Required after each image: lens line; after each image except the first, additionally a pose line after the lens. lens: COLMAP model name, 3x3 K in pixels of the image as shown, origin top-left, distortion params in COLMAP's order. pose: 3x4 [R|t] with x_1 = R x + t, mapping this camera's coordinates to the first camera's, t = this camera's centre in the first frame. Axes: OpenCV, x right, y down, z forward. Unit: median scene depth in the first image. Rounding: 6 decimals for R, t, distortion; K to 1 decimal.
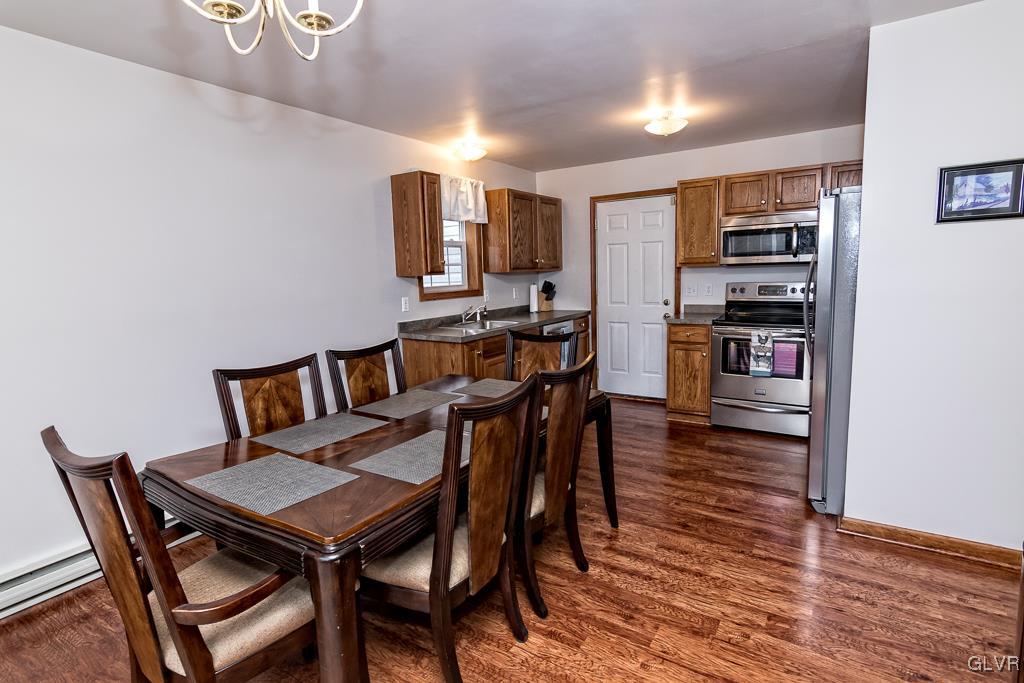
lens RADIAL K [[521.6, 0, 512.0], [0, 521.6, 341.5], [0, 0, 1]] dist [0.000090, 0.000191]
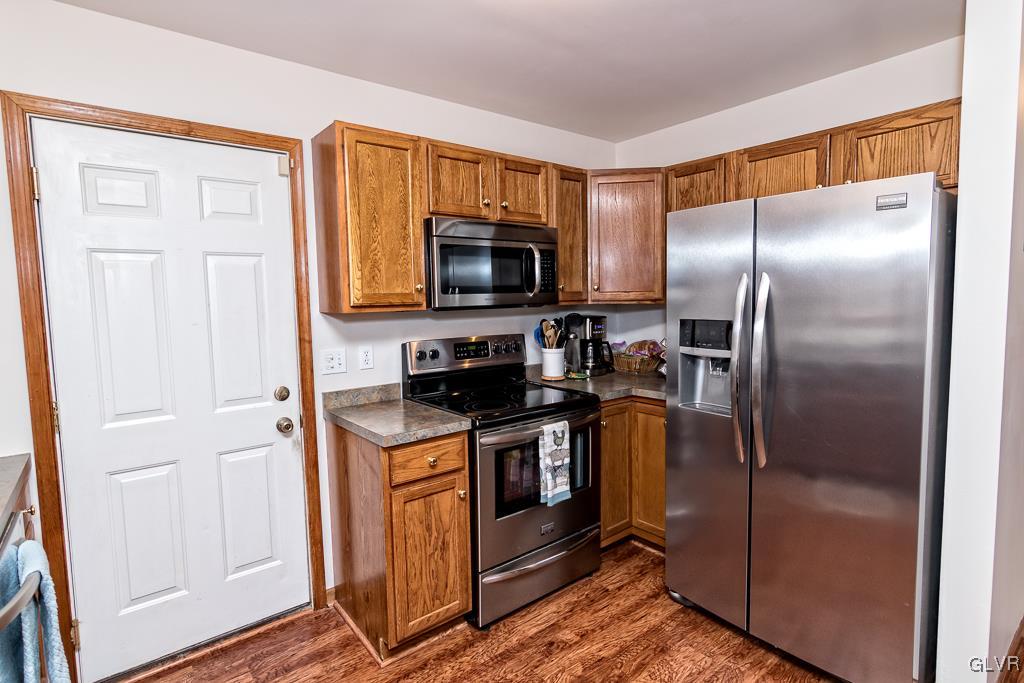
lens RADIAL K [[515.3, 0, 507.4], [0, 515.3, 334.3], [0, 0, 1]] dist [-0.000706, 0.000202]
pose [[0.320849, -0.042304, 0.946185, -0.058435], [0.141545, 0.989925, -0.003738, -0.108556], [-0.936494, 0.135127, 0.323605, 0.762439]]
